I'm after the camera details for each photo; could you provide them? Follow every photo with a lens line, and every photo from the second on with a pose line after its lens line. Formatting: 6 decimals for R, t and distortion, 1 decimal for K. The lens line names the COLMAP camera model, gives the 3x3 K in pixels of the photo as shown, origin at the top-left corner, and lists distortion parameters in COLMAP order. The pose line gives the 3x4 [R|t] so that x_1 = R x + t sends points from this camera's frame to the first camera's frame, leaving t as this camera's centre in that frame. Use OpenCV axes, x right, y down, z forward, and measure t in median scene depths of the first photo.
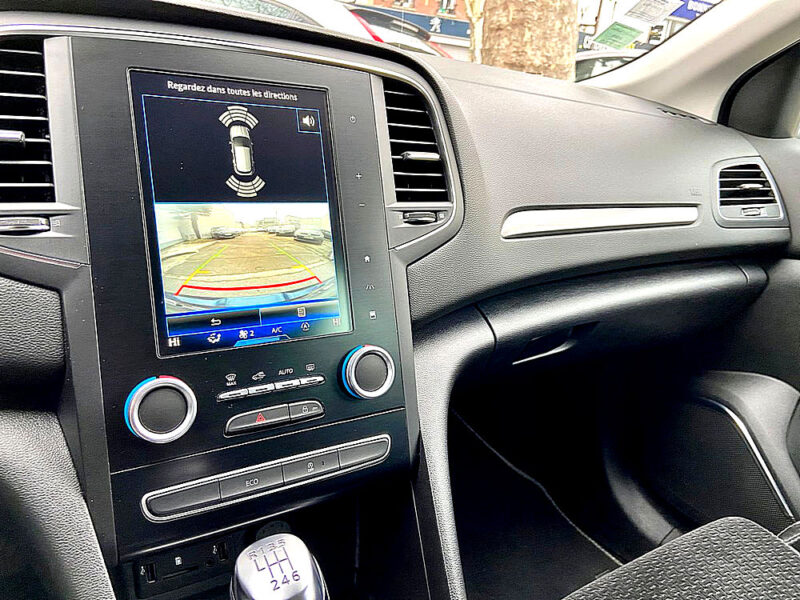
lens RADIAL K [[607.1, 0, 401.9], [0, 607.1, 296.2], [0, 0, 1]] dist [0.097964, -0.127404]
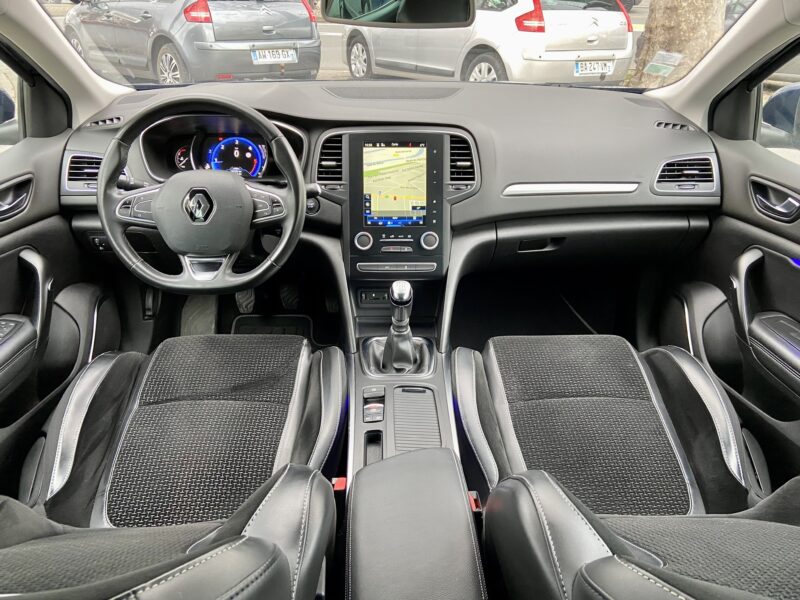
lens RADIAL K [[607.1, 0, 401.9], [0, 607.1, 296.2], [0, 0, 1]] dist [0.097964, -0.127404]
pose [[0.867890, 0.152992, -0.472610, 1.166663], [-0.085765, 0.983254, 0.160799, -0.066746], [0.489297, -0.099022, 0.866478, -1.517708]]
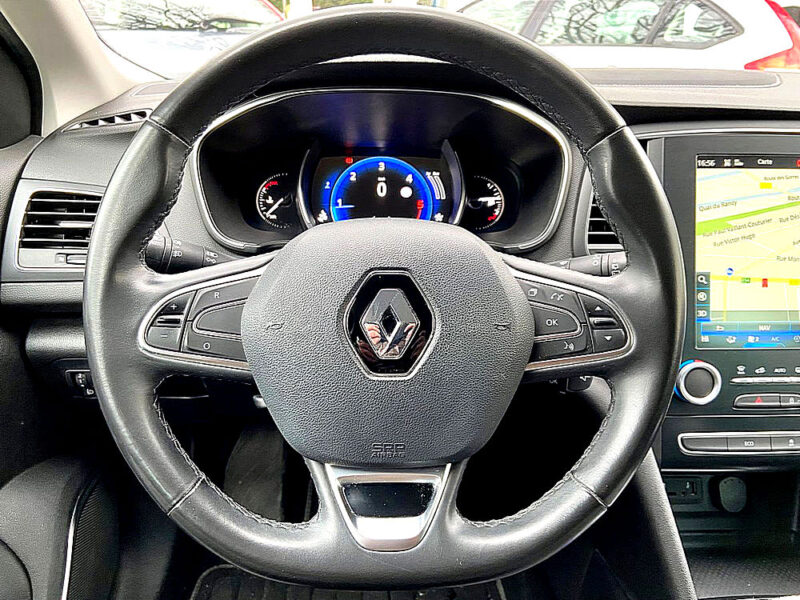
lens RADIAL K [[607.1, 0, 401.9], [0, 607.1, 296.2], [0, 0, 1]] dist [0.097964, -0.127404]
pose [[0.870155, 0.108013, -0.480795, -0.241482], [-0.085591, 0.993980, 0.068398, -0.053522], [0.485288, -0.018366, 0.874161, -0.523759]]
